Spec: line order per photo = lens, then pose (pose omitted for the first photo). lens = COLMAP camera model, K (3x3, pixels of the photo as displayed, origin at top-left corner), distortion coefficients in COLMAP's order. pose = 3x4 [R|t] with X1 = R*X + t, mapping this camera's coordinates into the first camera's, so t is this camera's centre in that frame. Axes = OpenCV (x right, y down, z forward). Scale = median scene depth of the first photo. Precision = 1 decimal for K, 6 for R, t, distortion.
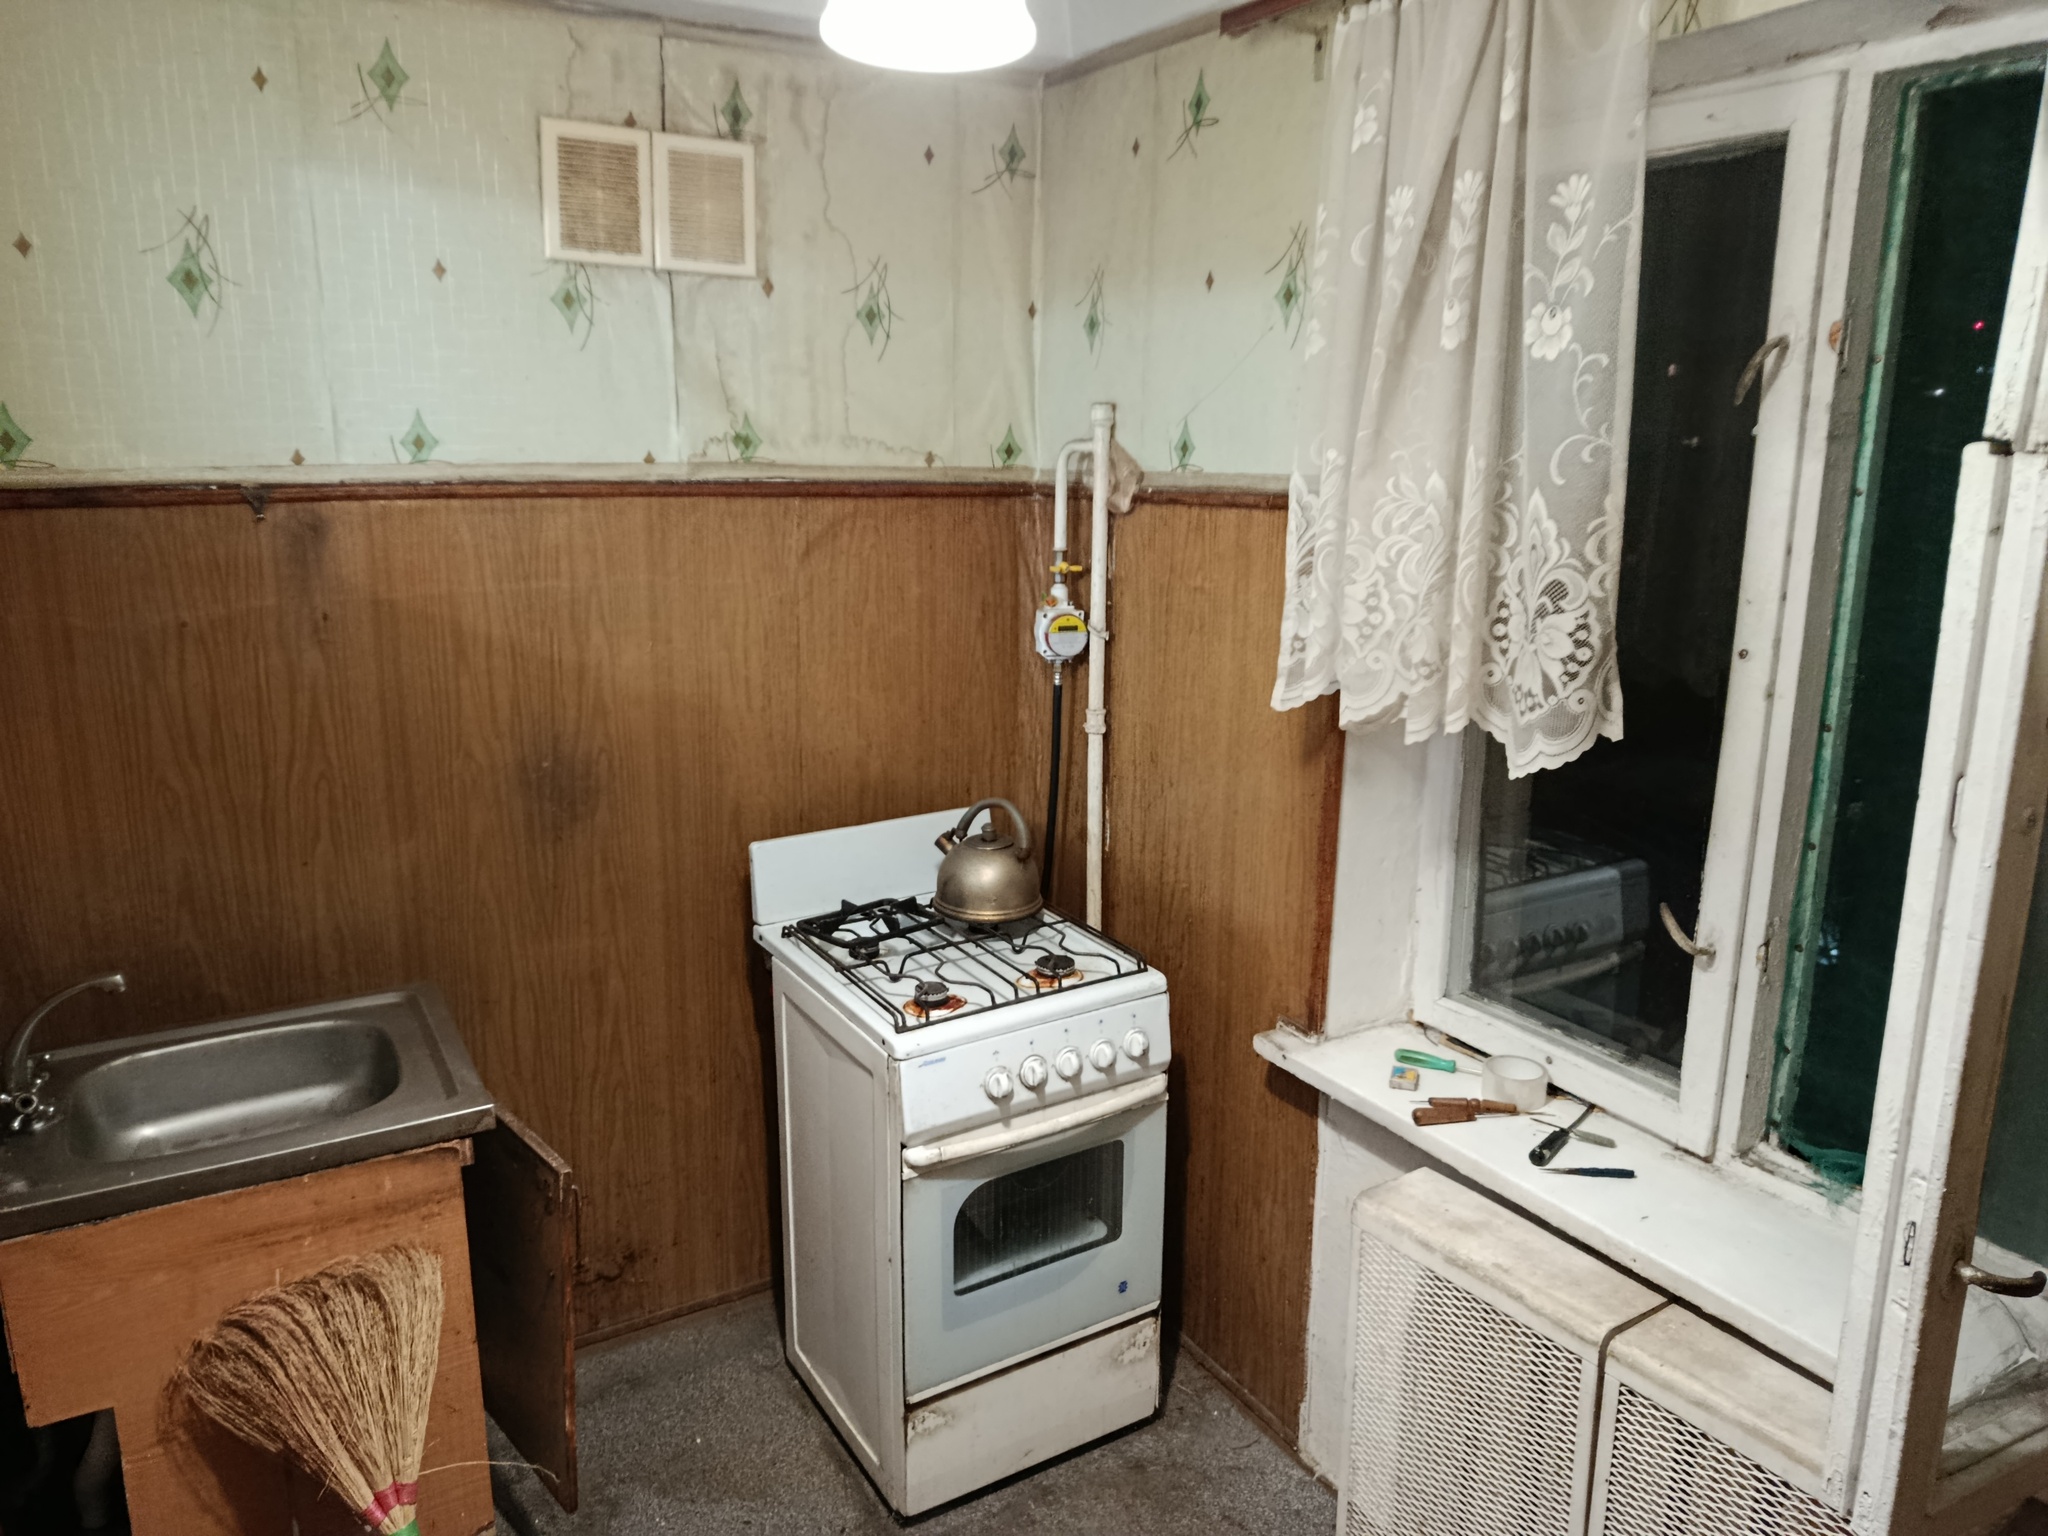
lens RADIAL K [[1400.2, 0, 1055.6], [0, 1400.2, 758.9], [0, 0, 1]] dist [0.058852, -0.081135]
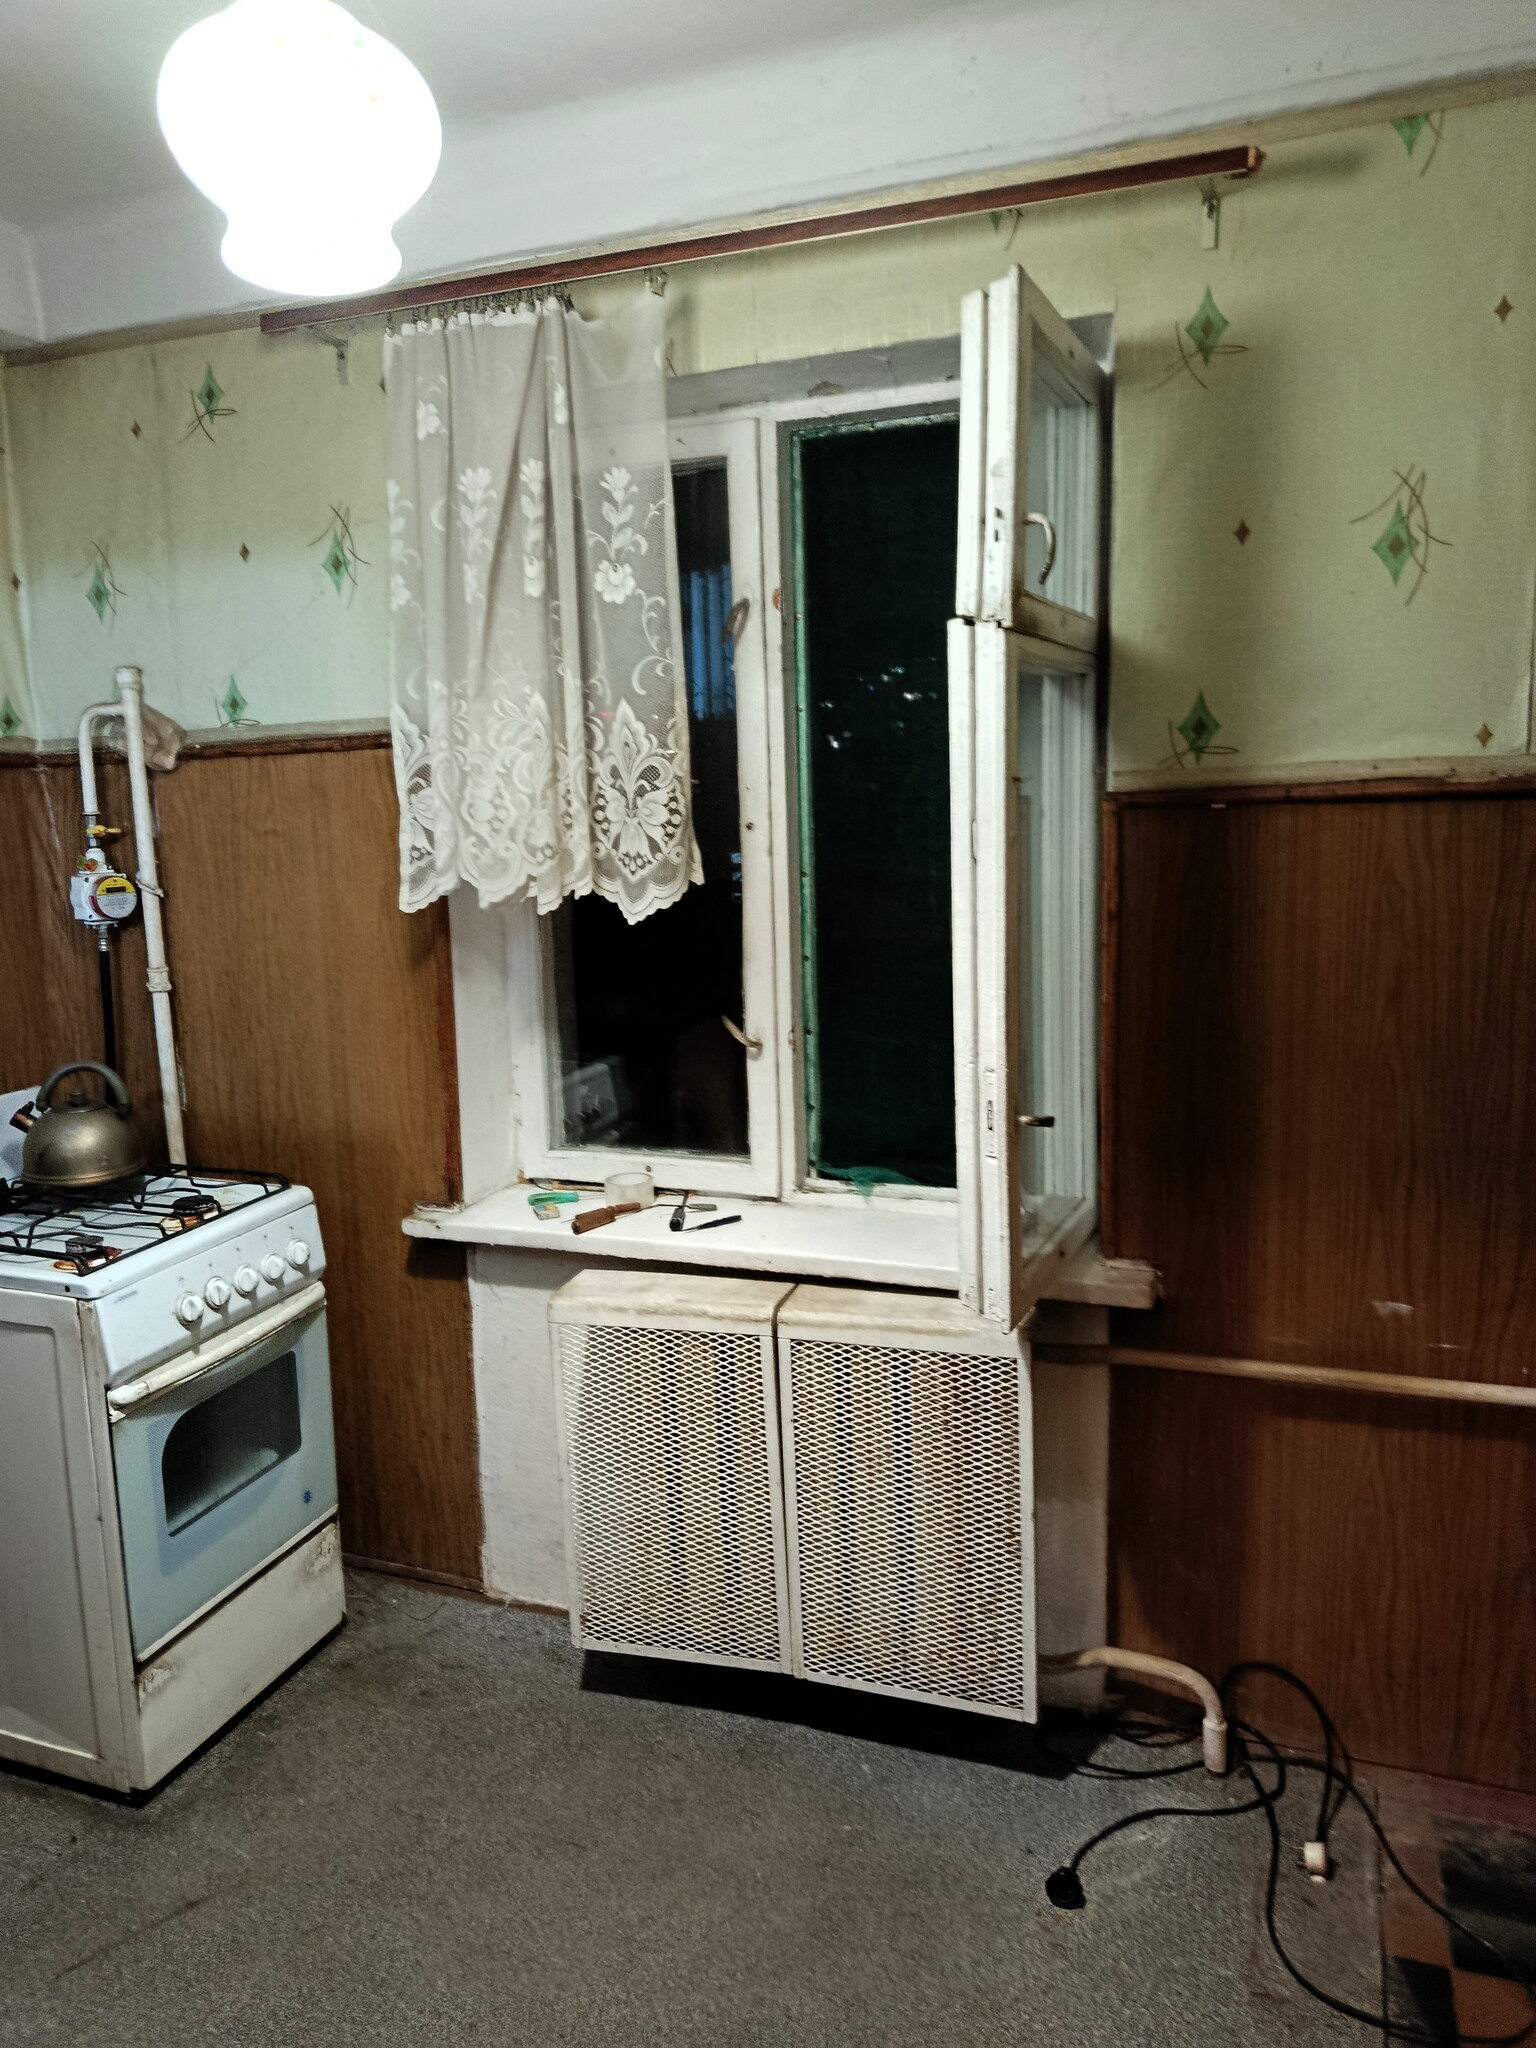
lens RADIAL K [[1400.2, 0, 755.1], [0, 1400.2, 1023.7], [0, 0, 1]] dist [0.058852, -0.081135]
pose [[0.788932, -0.128769, 0.600837, -0.295895], [0.174466, 0.984497, -0.018091, 0.116445], [-0.589193, 0.119098, 0.799167, -0.073601]]
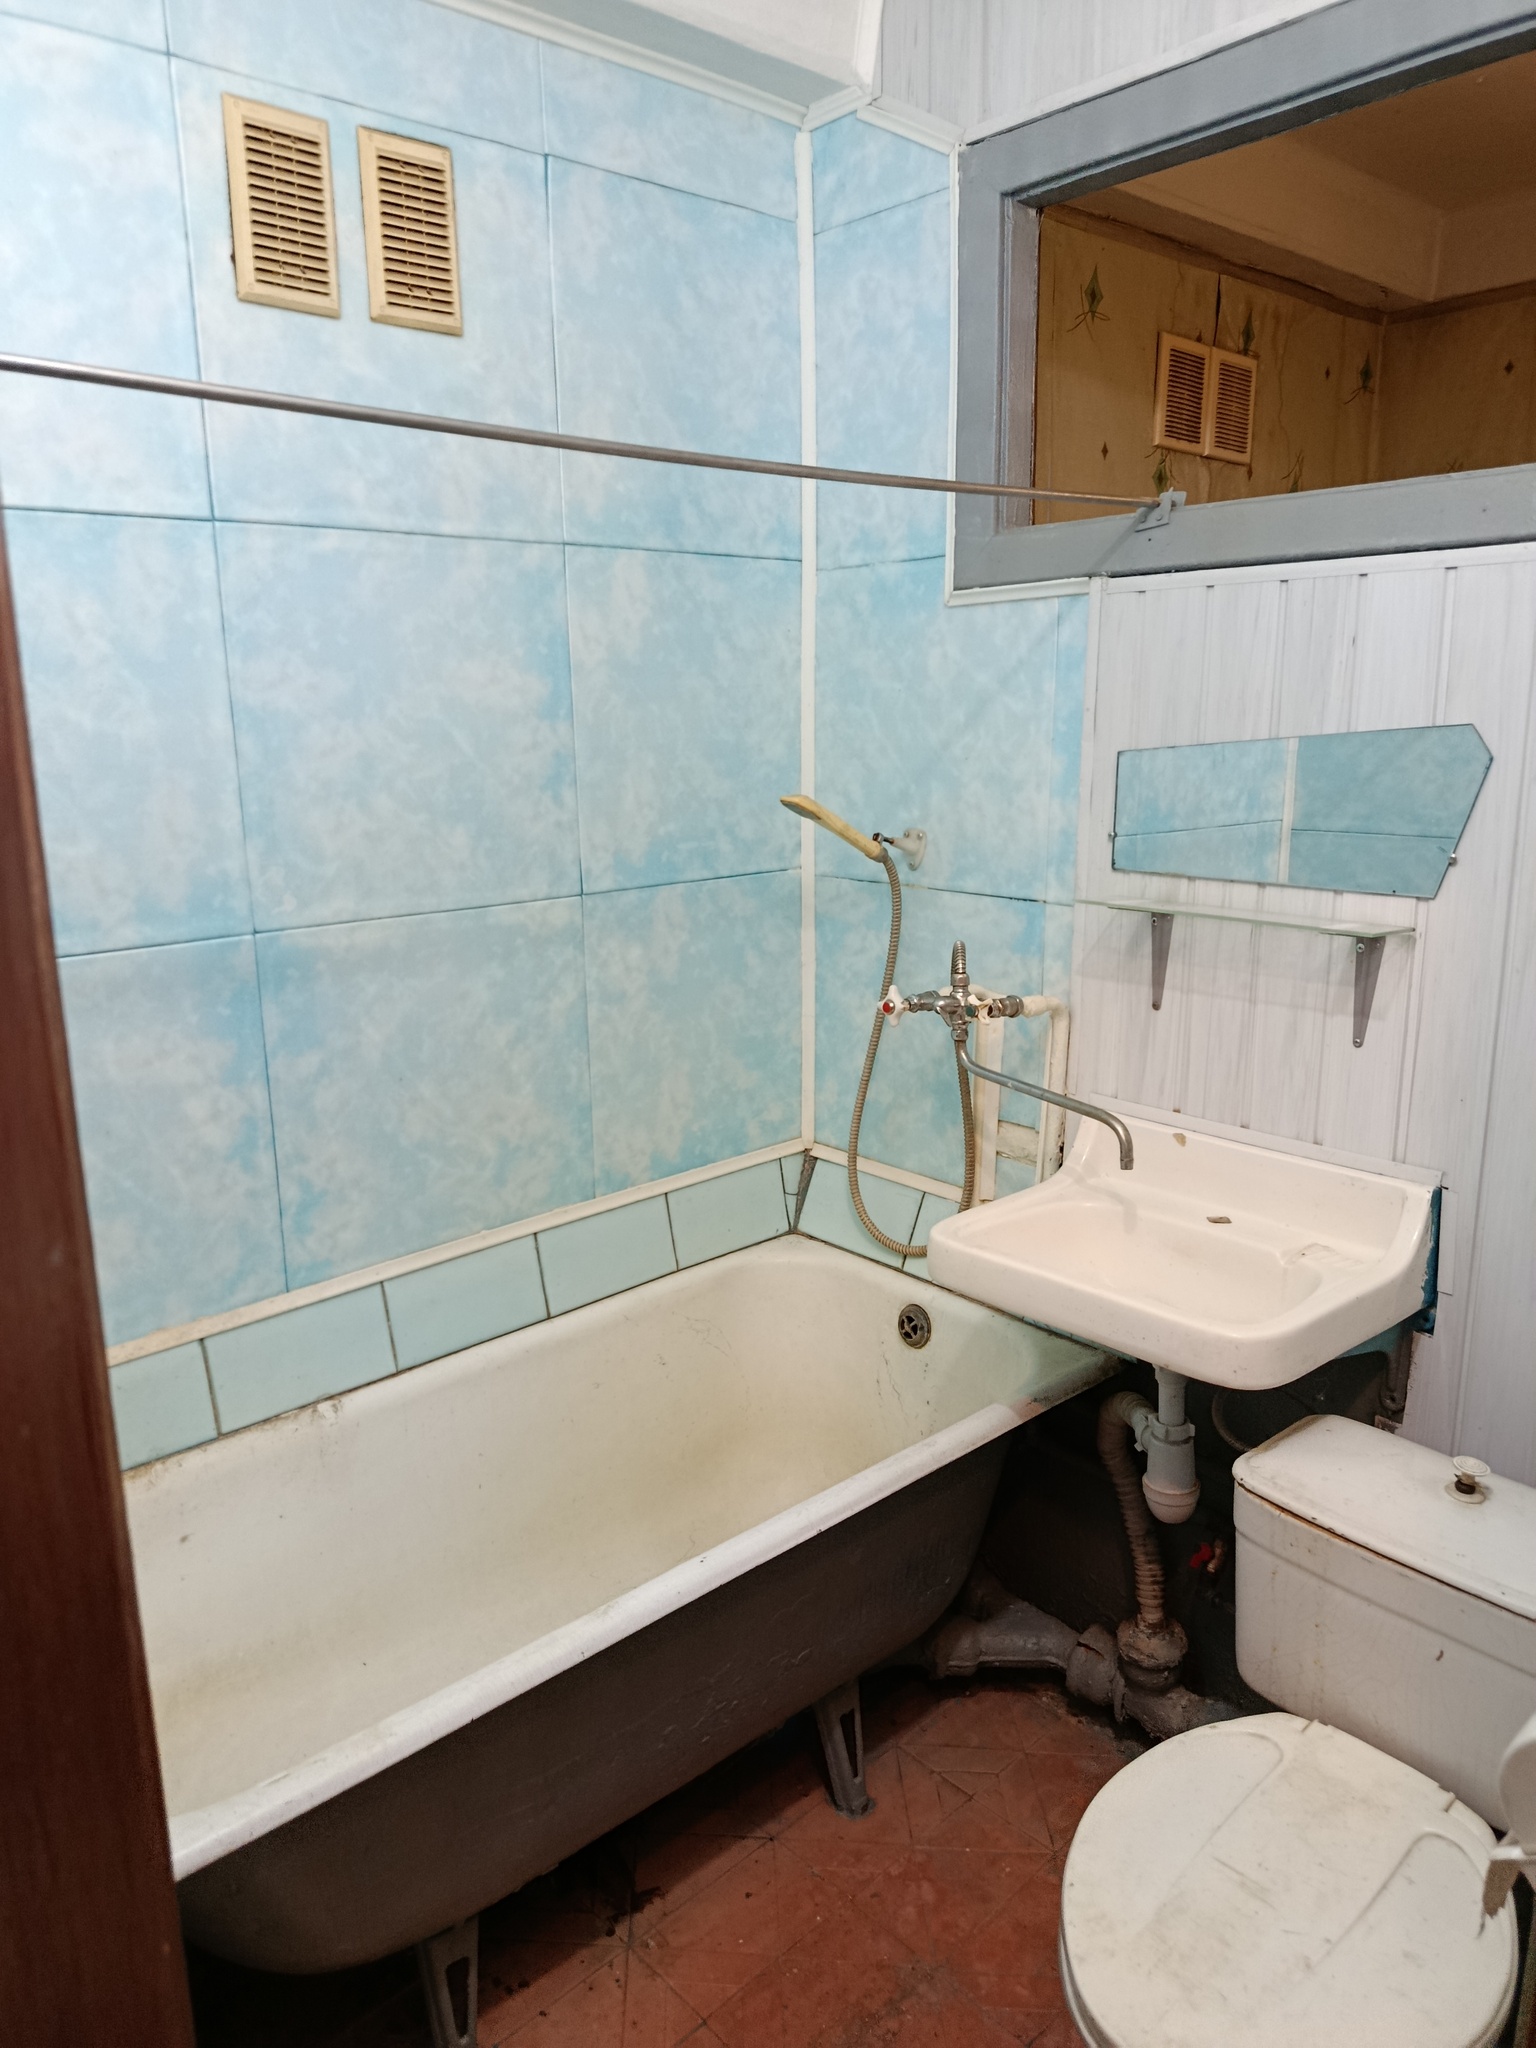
lens RADIAL K [[1400.2, 0, 766.8], [0, 1400.2, 1019.3], [0, 0, 1]] dist [0.058852, -0.081135]
pose [[0.982586, -0.064968, 0.174081, -0.969631], [0.067824, 0.997642, -0.010503, 0.151011], [-0.172988, 0.022127, 0.984675, -0.175995]]
